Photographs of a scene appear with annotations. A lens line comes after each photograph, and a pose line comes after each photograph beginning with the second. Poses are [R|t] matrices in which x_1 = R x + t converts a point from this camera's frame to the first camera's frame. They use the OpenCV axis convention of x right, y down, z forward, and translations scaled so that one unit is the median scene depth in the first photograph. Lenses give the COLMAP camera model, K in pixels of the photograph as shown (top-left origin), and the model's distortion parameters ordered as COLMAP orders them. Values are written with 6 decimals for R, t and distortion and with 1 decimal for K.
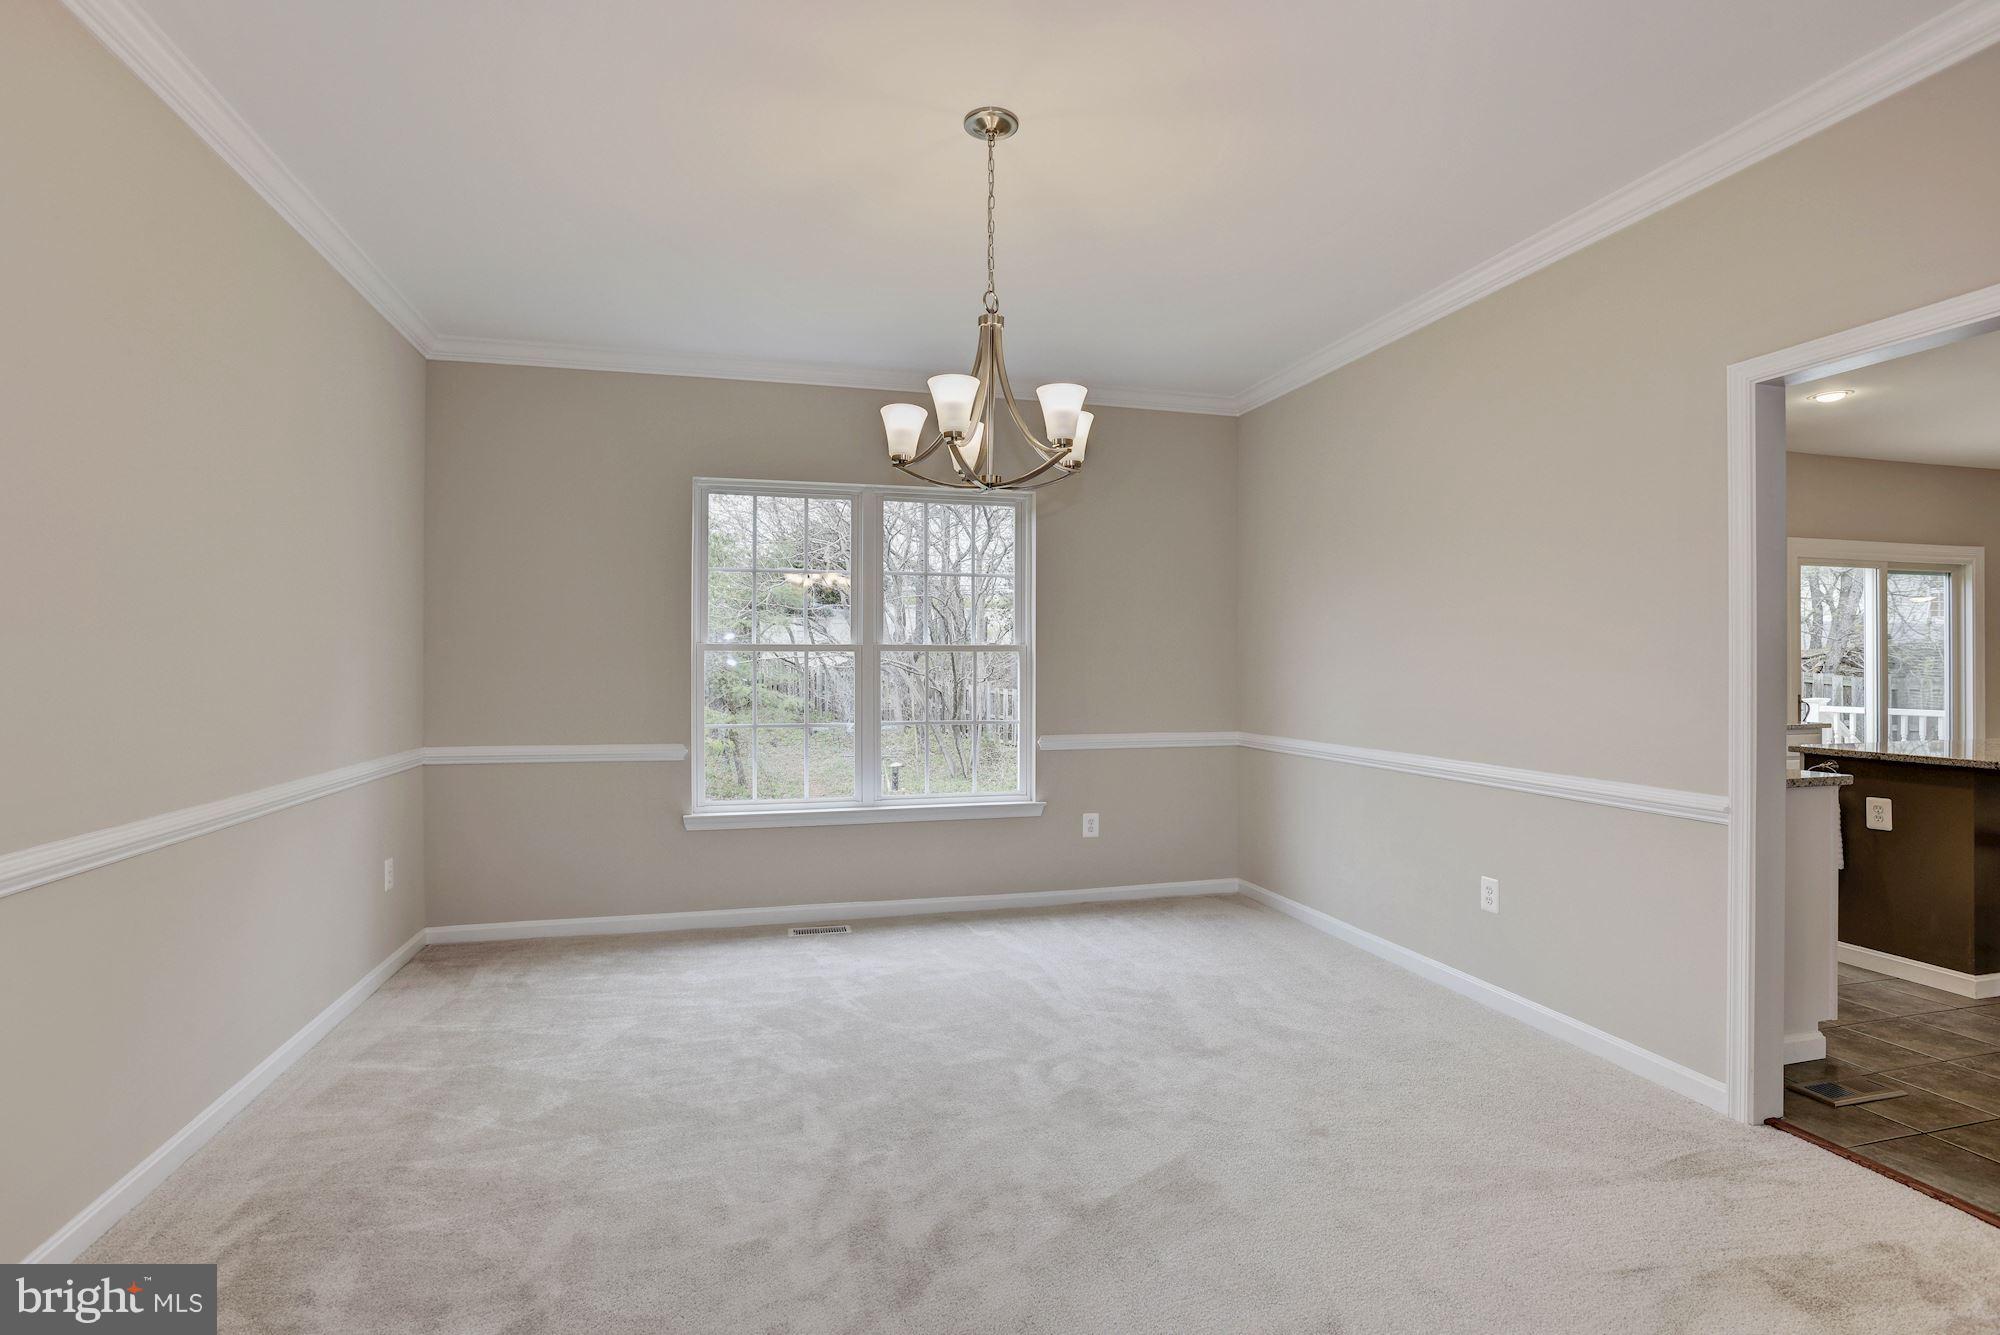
lens RADIAL K [[986.5, 0, 1000.0], [0, 986.5, 667.5], [0, 0, 1]] dist [-0.044205, 0.028107]
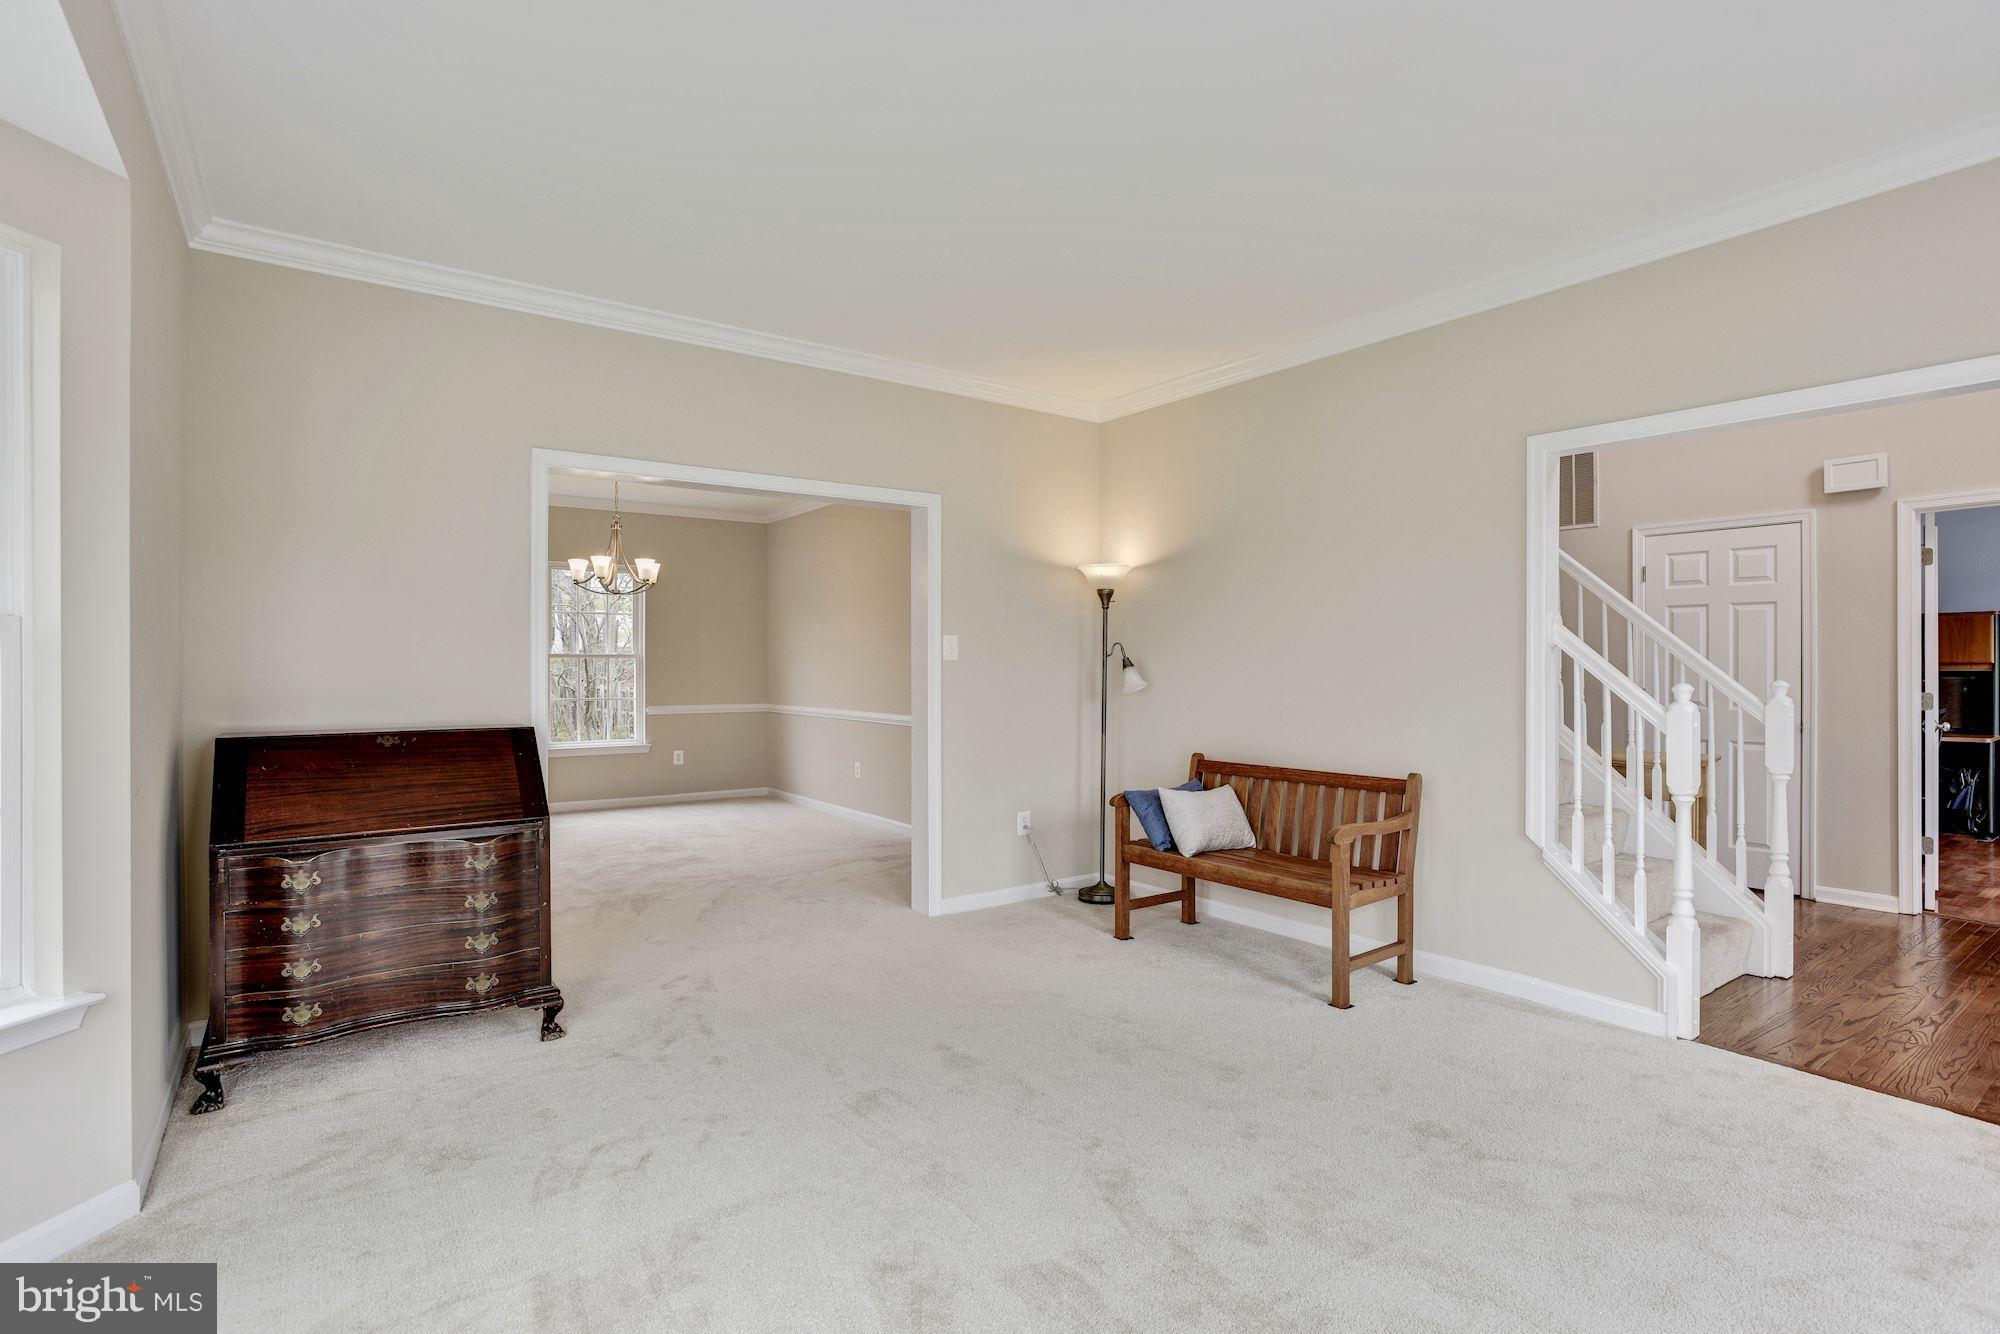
lens RADIAL K [[986.5, 0, 1000.0], [0, 986.5, 667.0], [0, 0, 1]] dist [-0.044205, 0.028107]
pose [[0.936736, 0.000957, 0.350034, 0.015355], [-0.000193, 0.999998, -0.002216, 0.003214], [-0.350035, 0.002009, 0.936734, -0.792839]]
